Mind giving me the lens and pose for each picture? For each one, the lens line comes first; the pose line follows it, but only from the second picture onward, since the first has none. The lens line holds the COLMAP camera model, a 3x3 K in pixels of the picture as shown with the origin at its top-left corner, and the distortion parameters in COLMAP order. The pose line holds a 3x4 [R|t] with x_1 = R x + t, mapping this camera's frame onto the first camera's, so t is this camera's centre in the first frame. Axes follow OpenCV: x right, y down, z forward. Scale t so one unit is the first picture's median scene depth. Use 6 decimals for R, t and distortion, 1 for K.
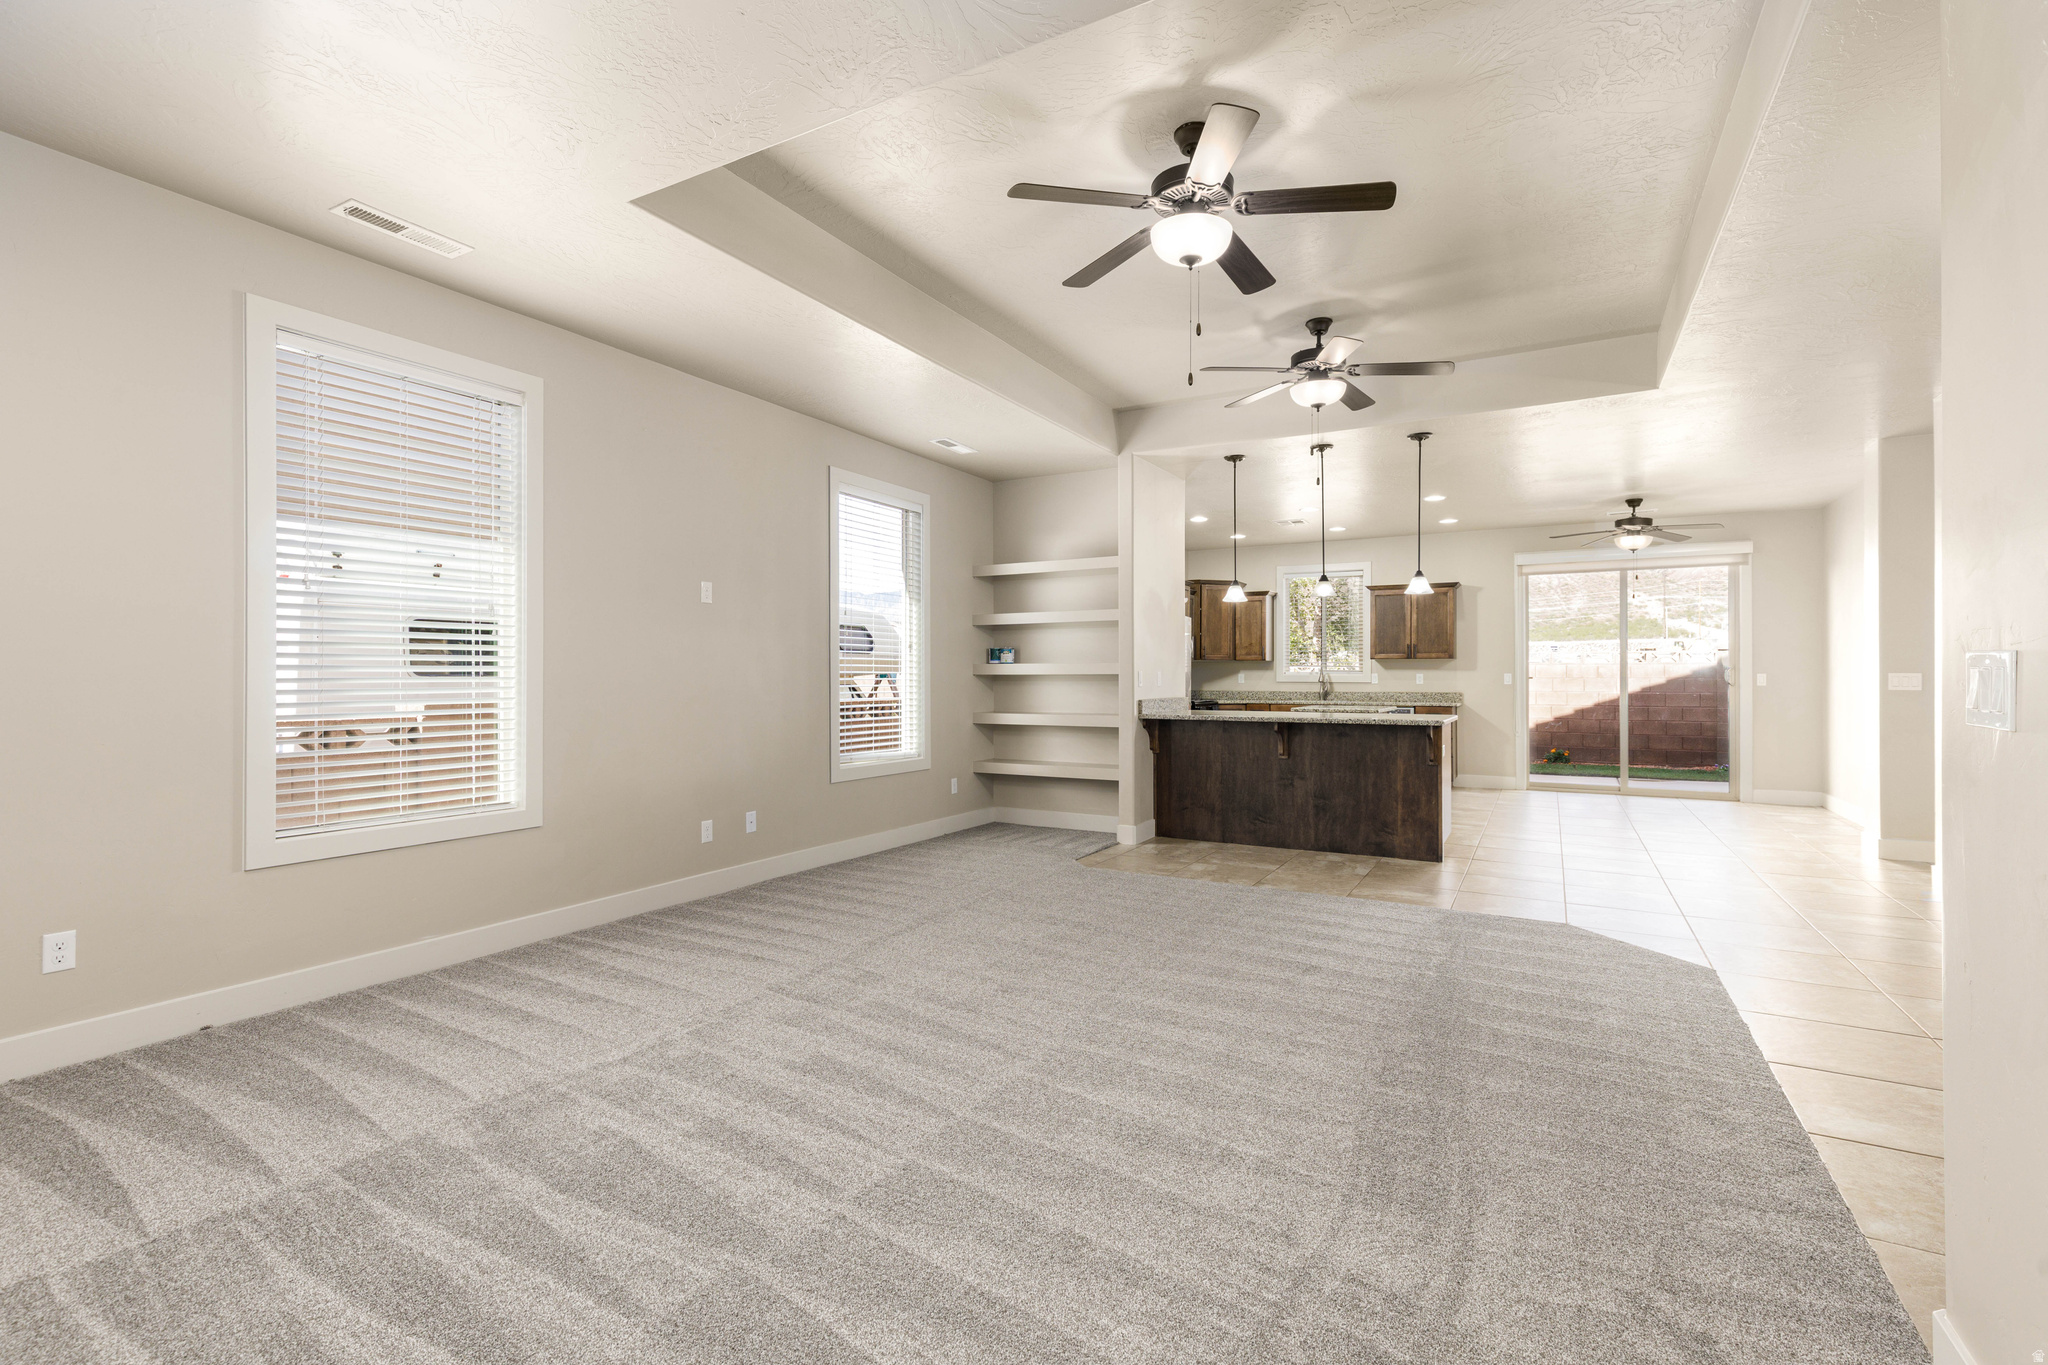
lens RADIAL K [[927.0, 0, 1027.0], [0, 927.0, 670.2], [0, 0, 1]] dist [-0.002190, -0.000252]
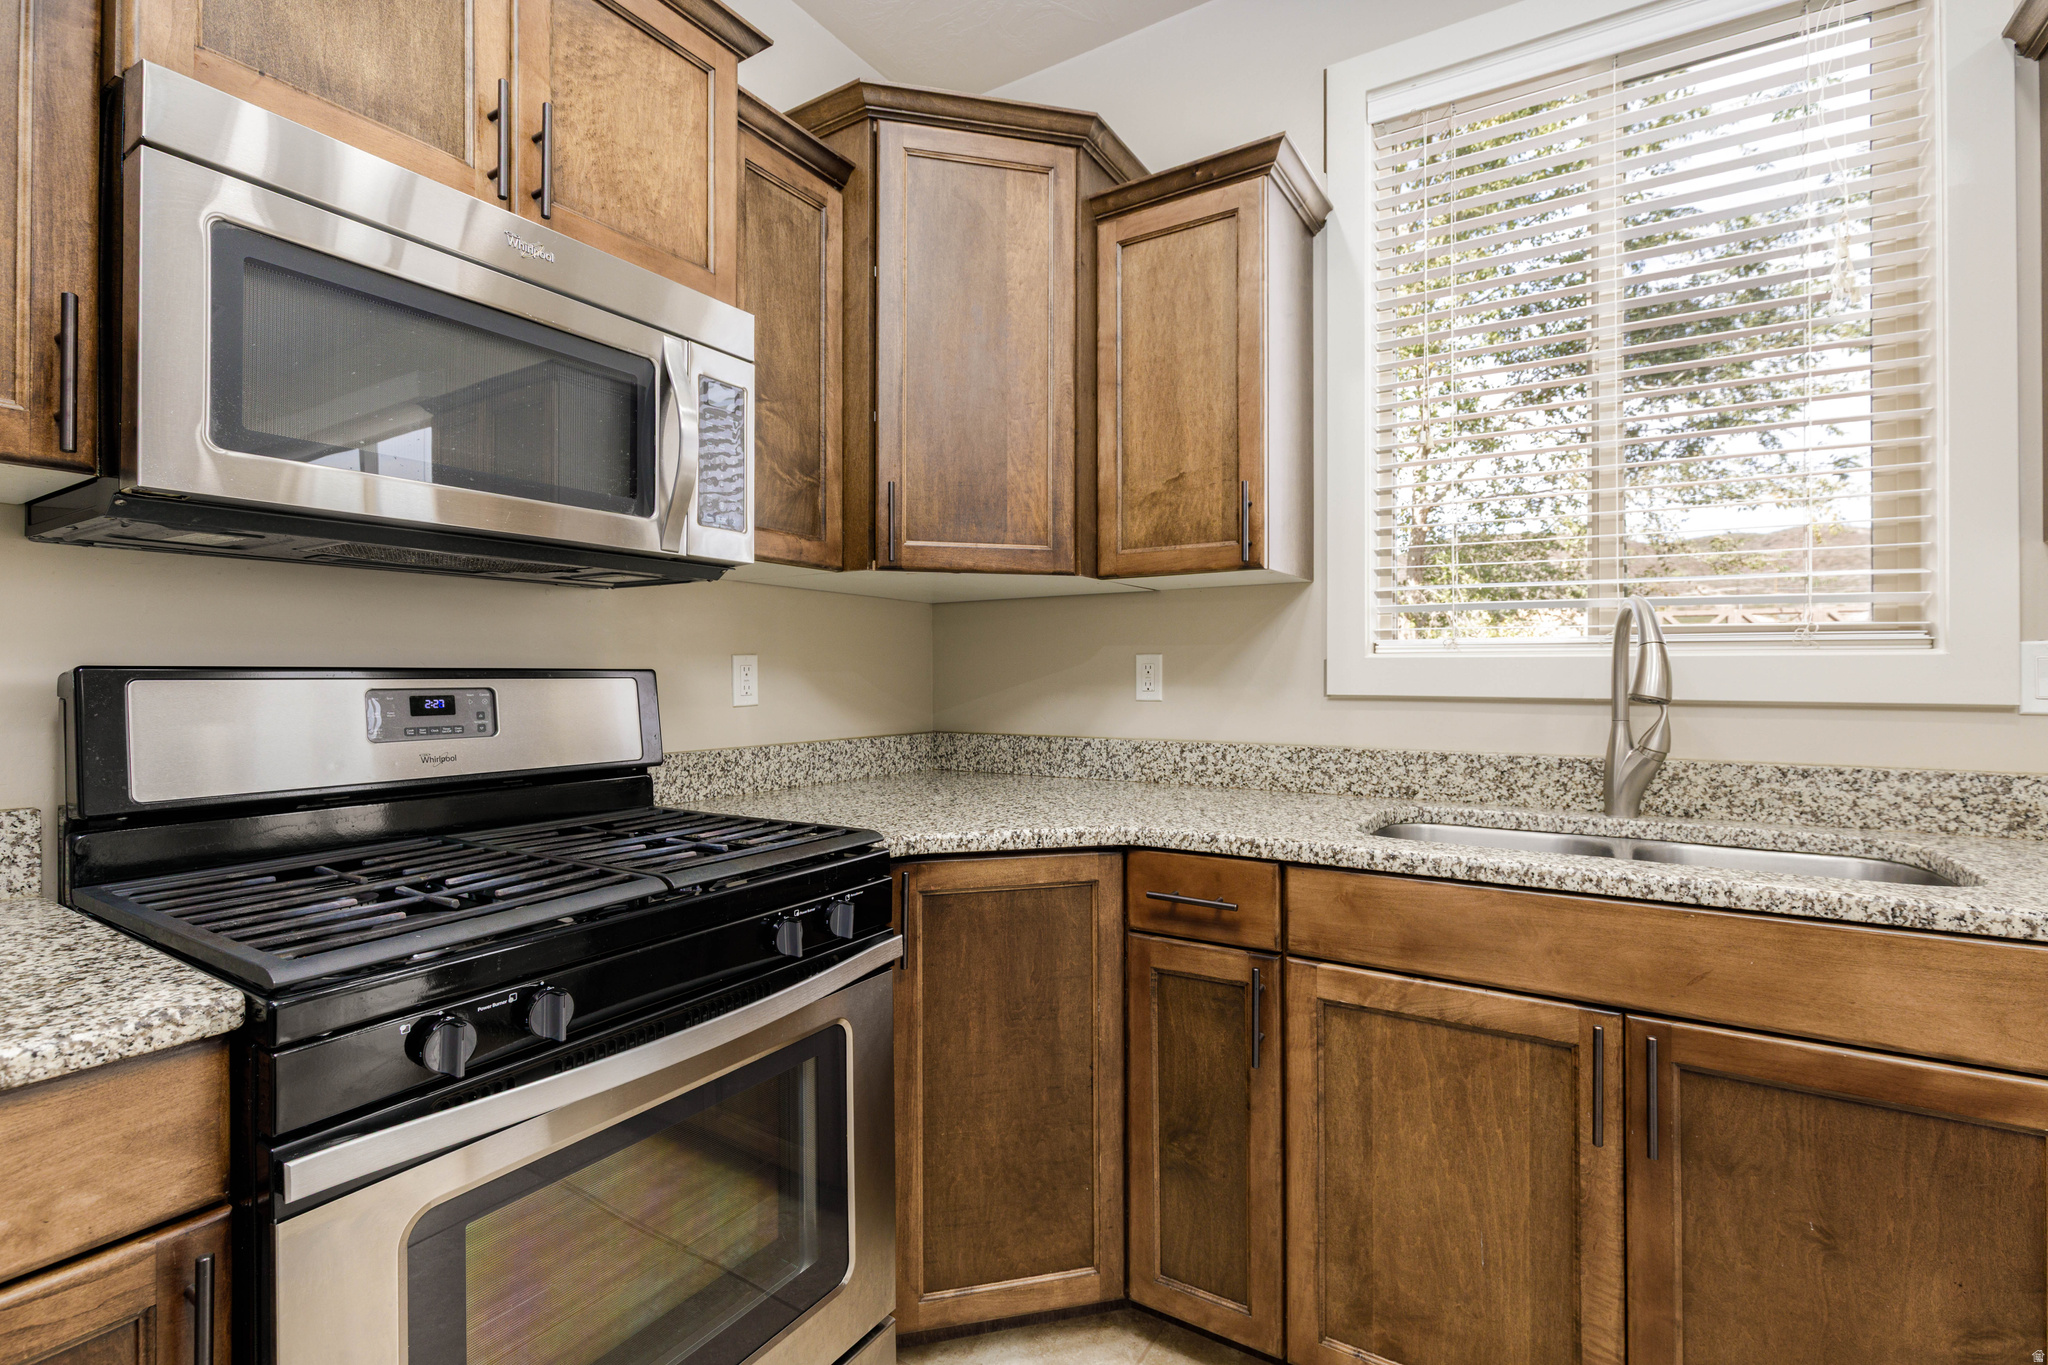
lens RADIAL K [[927.0, 0, 1023.6], [0, 927.0, 677.7], [0, 0, 1]] dist [-0.002190, -0.000252]
pose [[0.998271, 0.000831, -0.058774, 0.223728], [-0.000182, 0.999939, 0.011038, 0.007691], [0.058780, -0.011008, 0.998210, 0.825839]]
